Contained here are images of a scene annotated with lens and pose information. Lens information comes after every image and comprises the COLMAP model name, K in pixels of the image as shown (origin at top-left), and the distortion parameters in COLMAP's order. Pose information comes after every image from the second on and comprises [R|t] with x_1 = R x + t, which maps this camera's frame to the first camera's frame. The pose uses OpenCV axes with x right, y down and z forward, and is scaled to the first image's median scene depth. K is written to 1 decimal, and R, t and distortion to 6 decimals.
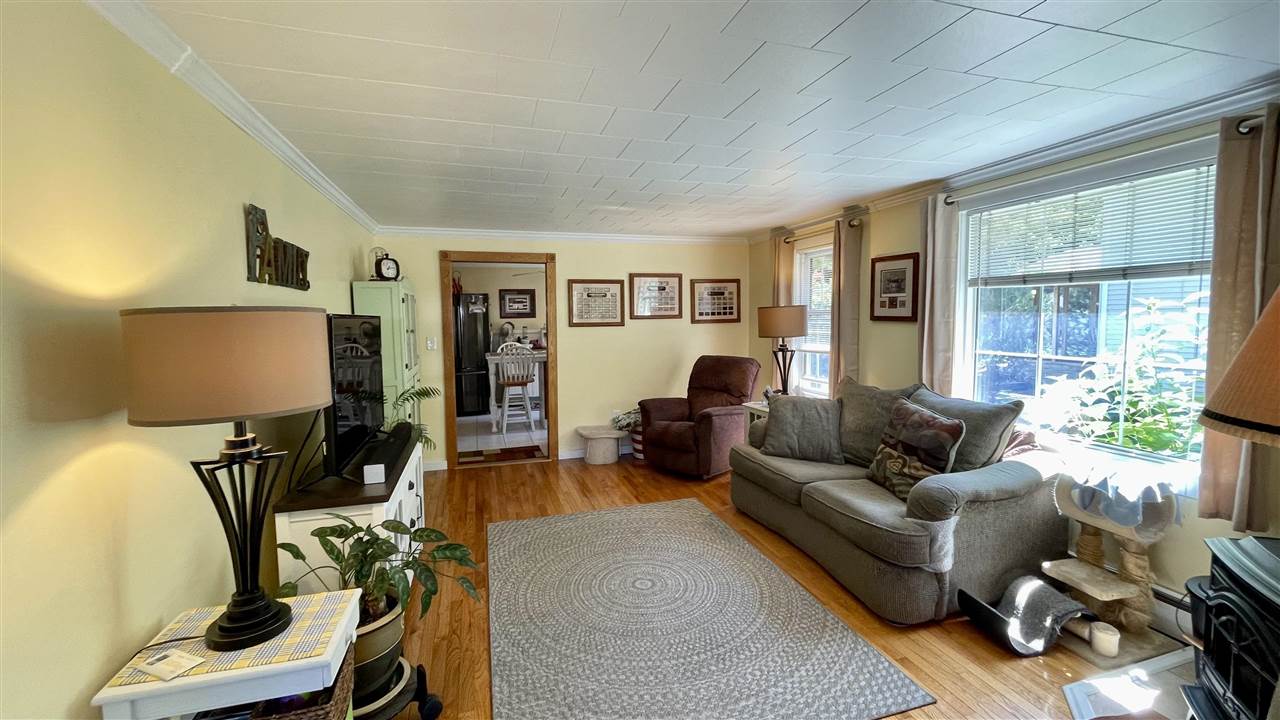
lens RADIAL K [[525.9, 0, 636.6], [0, 525.9, 357.3], [0, 0, 1]] dist [-0.009616, 0.003134]
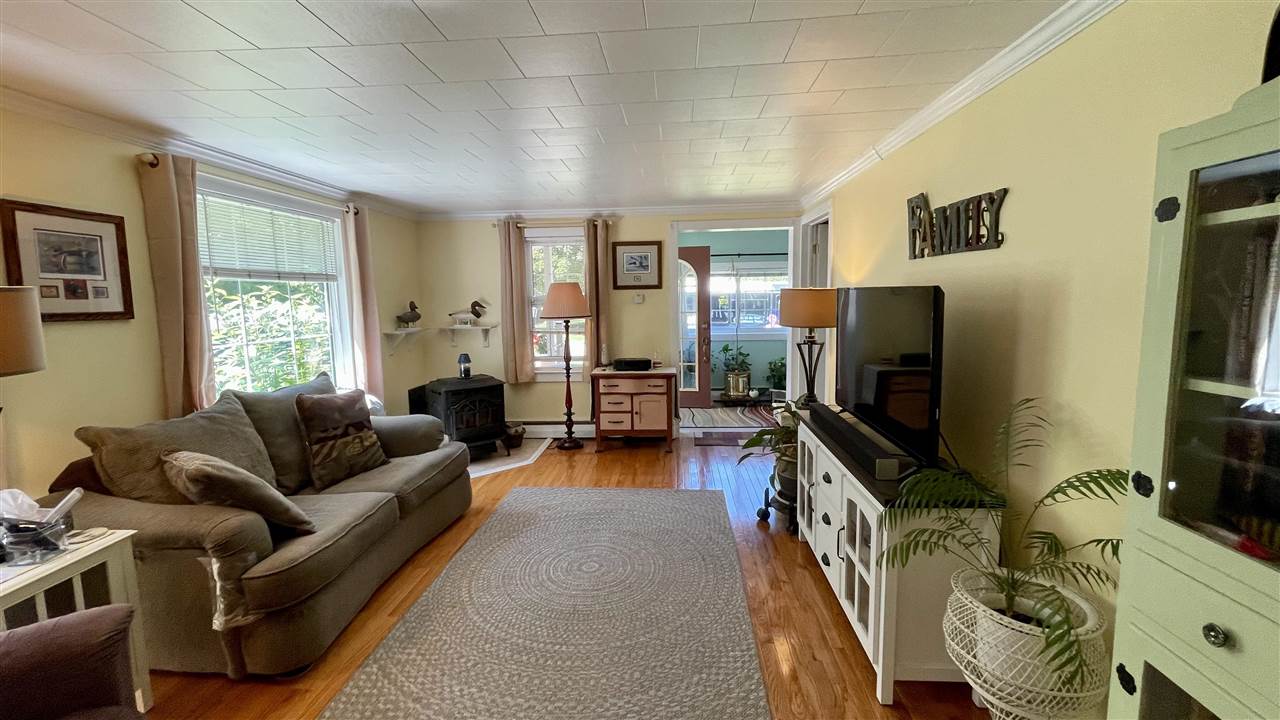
lens RADIAL K [[513.4, 0, 640.0], [0, 513.4, 360.0], [0, 0, 1]] dist [-0.000145, -0.000144]
pose [[-0.930792, -0.017535, 0.365128, -0.370276], [0.057200, 0.979558, 0.192859, -0.118976], [-0.361046, 0.200397, -0.910762, 1.542335]]
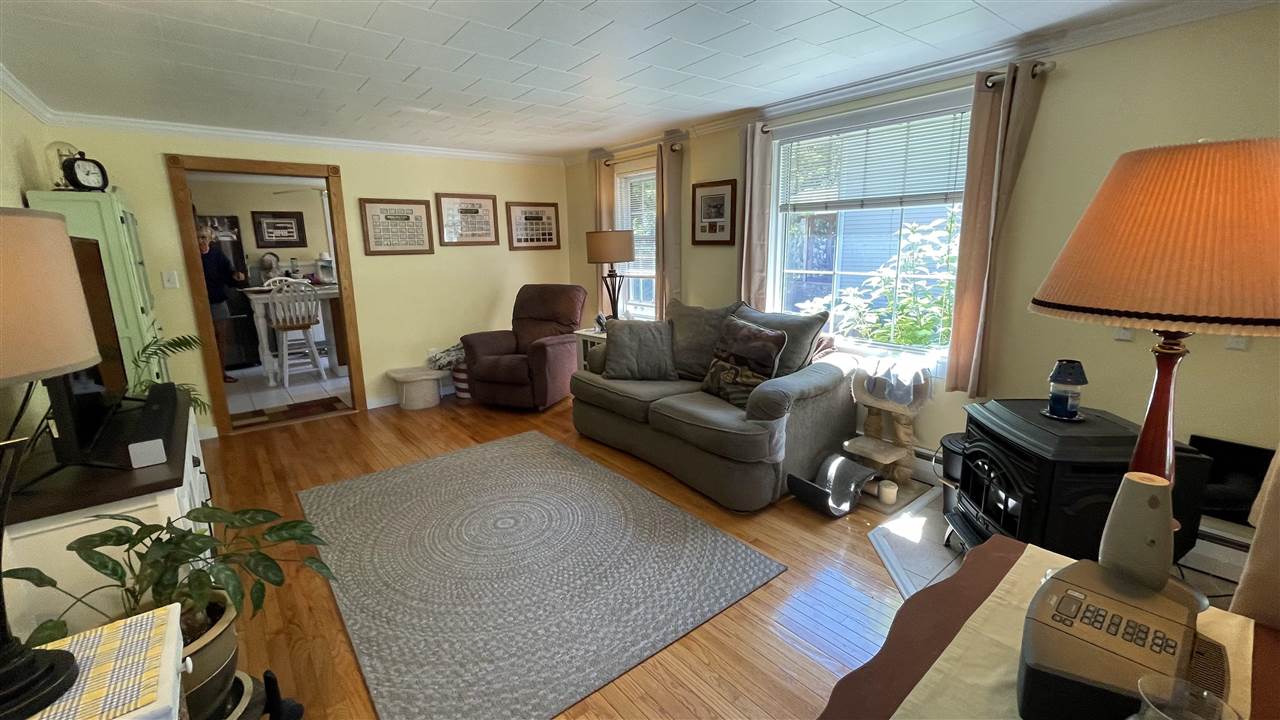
lens RADIAL K [[525.9, 0, 636.6], [0, 525.9, 357.3], [0, 0, 1]] dist [-0.009616, 0.003134]
pose [[0.926284, -0.082935, 0.367586, -0.081446], [0.034741, 0.990120, 0.135848, 0.008363], [-0.375221, -0.113063, 0.920014, 0.053914]]
